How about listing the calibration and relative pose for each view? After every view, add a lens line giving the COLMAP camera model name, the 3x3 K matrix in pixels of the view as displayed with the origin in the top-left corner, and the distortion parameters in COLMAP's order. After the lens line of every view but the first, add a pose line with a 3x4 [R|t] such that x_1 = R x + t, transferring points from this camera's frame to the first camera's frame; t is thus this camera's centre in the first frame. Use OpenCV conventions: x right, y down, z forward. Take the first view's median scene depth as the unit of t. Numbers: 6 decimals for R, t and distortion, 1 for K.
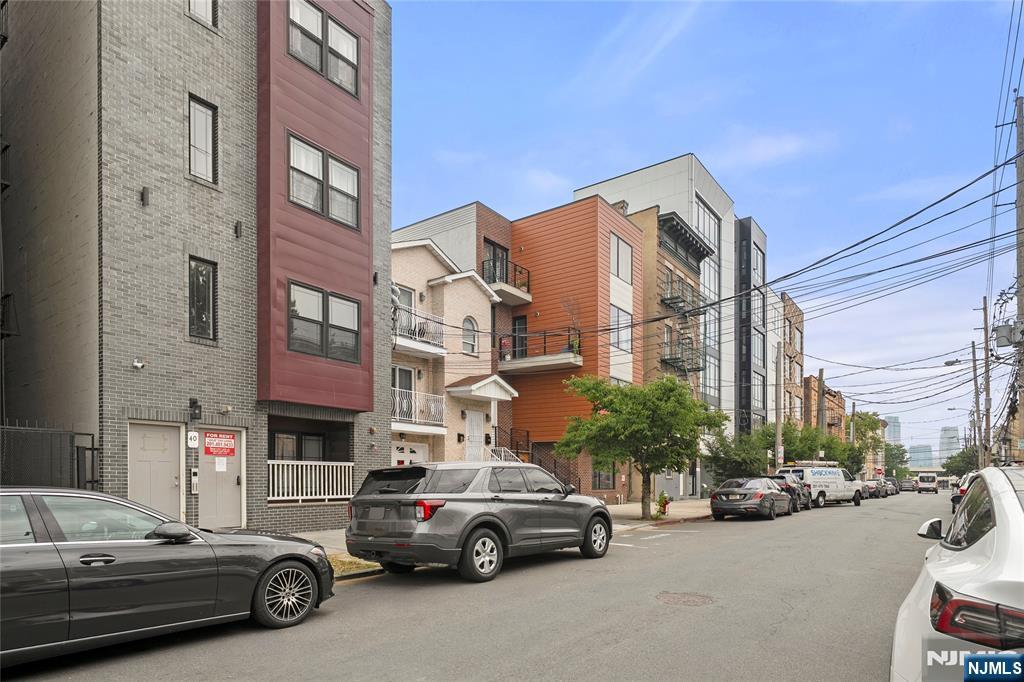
lens RADIAL K [[548.6, 0, 512.0], [0, 548.6, 341.0], [0, 0, 1]] dist [-0.001014, -0.000108]
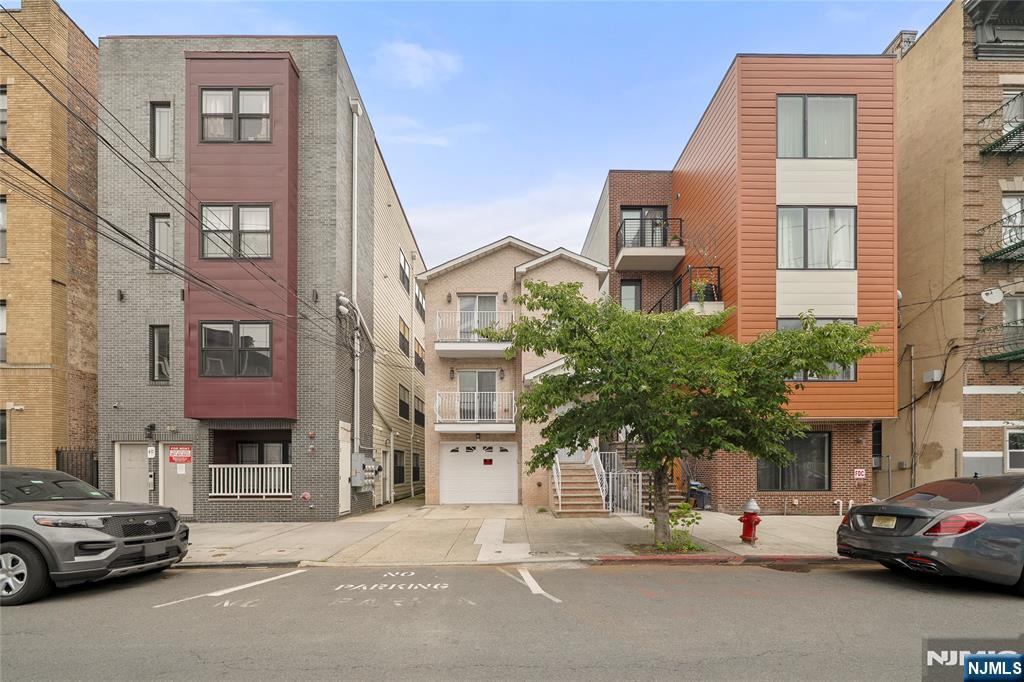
lens RADIAL K [[407.7, 0, 513.4], [0, 407.7, 411.4], [0, 0, 1]] dist [-0.000794, -0.000217]
pose [[0.613627, -0.124583, -0.779705, 0.684179], [0.198230, 0.980155, -0.000605, 0.217973], [0.764308, -0.154190, 0.626146, 0.891675]]
